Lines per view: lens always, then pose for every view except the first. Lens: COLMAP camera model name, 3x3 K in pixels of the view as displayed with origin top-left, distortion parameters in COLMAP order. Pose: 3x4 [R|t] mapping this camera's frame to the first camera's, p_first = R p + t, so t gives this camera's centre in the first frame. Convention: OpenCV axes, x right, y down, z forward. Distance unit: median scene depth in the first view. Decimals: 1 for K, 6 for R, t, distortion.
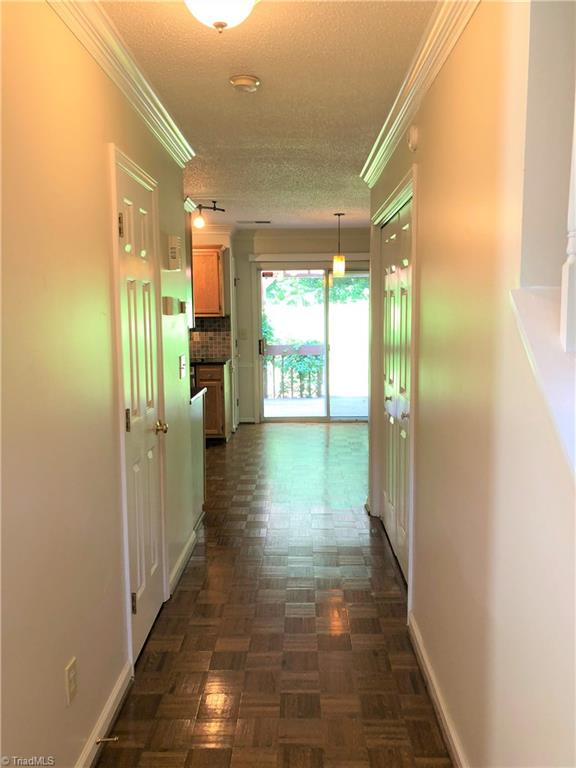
lens RADIAL K [[627.7, 0, 288.0], [0, 627.7, 384.0], [0, 0, 1]] dist [0.006216, -0.016320]
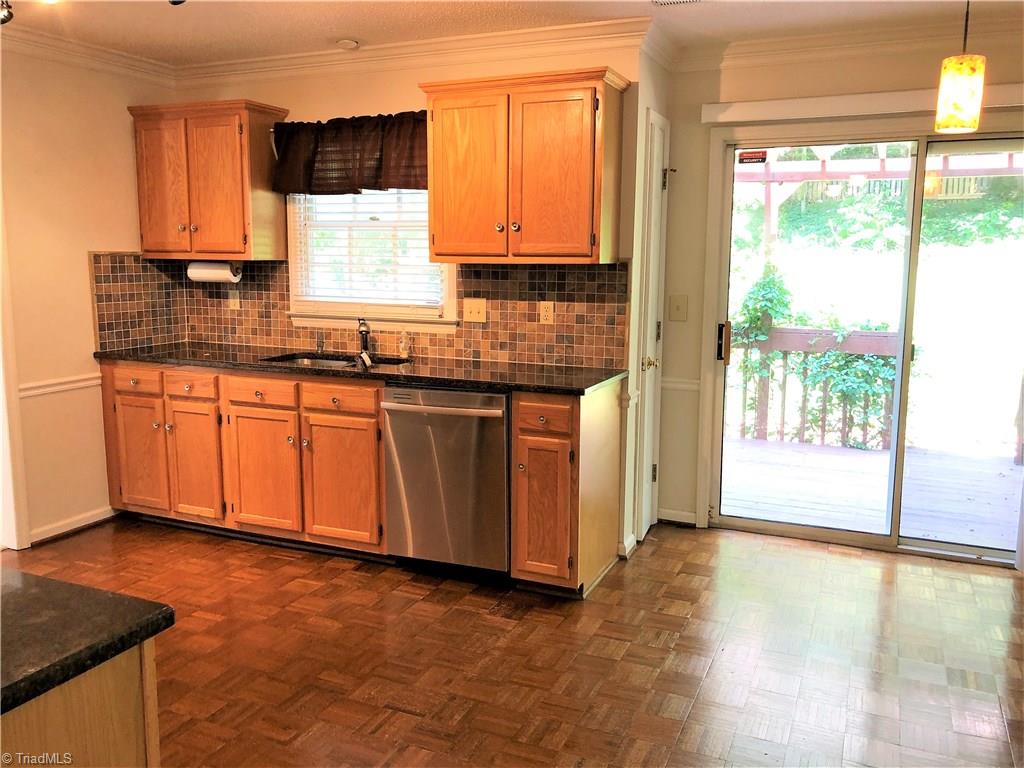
lens RADIAL K [[836.9, 0, 507.4], [0, 836.9, 380.6], [0, 0, 1]] dist [0.006216, -0.016320]
pose [[0.918106, 0.073934, -0.389377, 0.040520], [-0.061383, 0.997117, 0.044596, -0.050156], [0.391552, -0.017043, 0.919998, 0.457619]]
